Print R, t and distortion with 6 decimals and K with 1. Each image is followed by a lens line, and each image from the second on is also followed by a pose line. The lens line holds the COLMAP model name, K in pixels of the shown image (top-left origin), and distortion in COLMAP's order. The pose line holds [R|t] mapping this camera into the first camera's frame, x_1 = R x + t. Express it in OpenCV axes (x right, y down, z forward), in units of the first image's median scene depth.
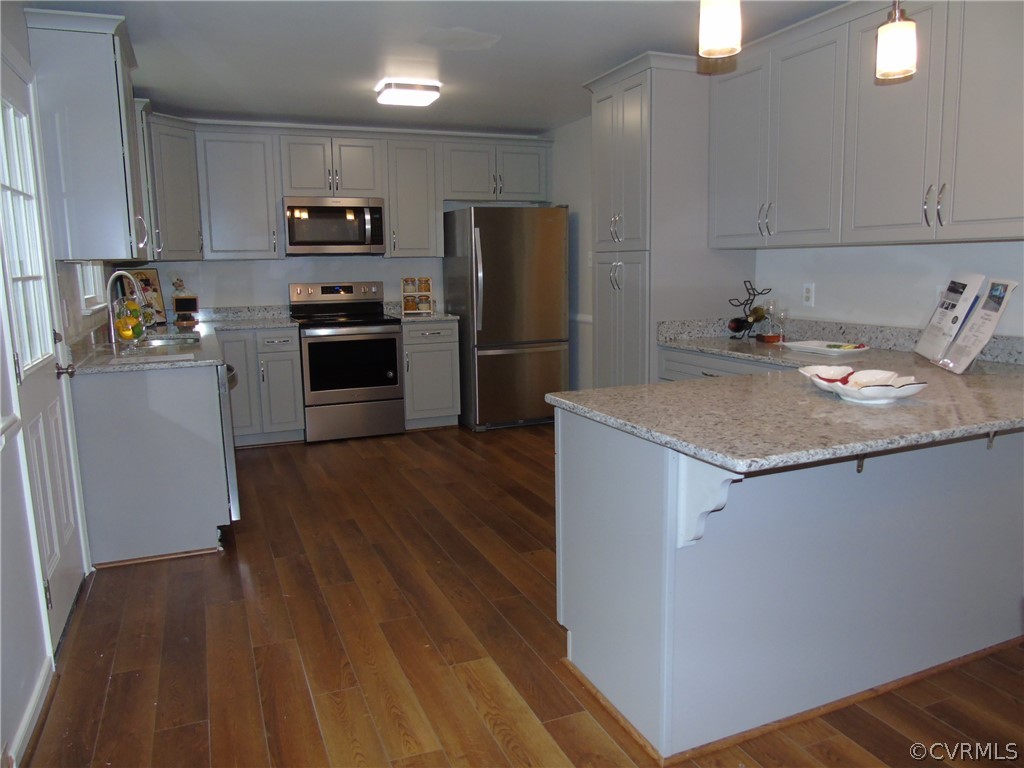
lens RADIAL K [[754.0, 0, 513.2], [0, 754.0, 380.1], [0, 0, 1]] dist [-0.042358, 0.016049]
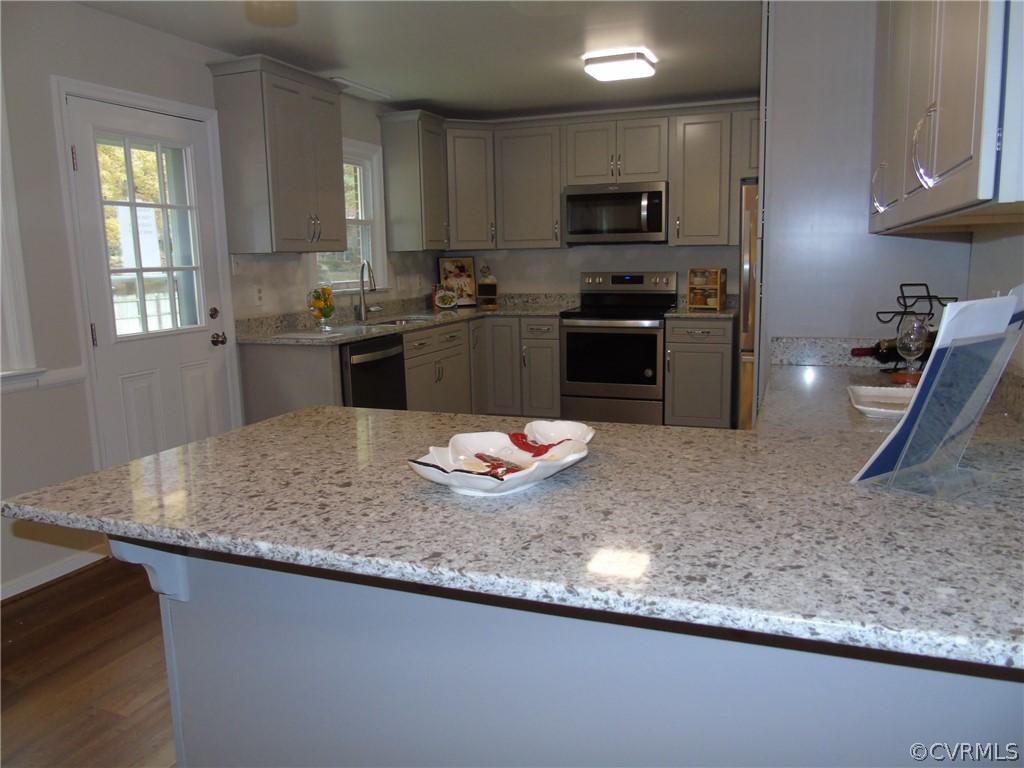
lens RADIAL K [[754.0, 0, 512.1], [0, 754.0, 386.4], [0, 0, 1]] dist [-0.042358, 0.016049]
pose [[0.707032, 0.121801, -0.696613, 0.375957], [-0.099930, 0.992379, 0.072090, -0.042423], [0.700085, 0.018643, 0.713816, 0.229659]]
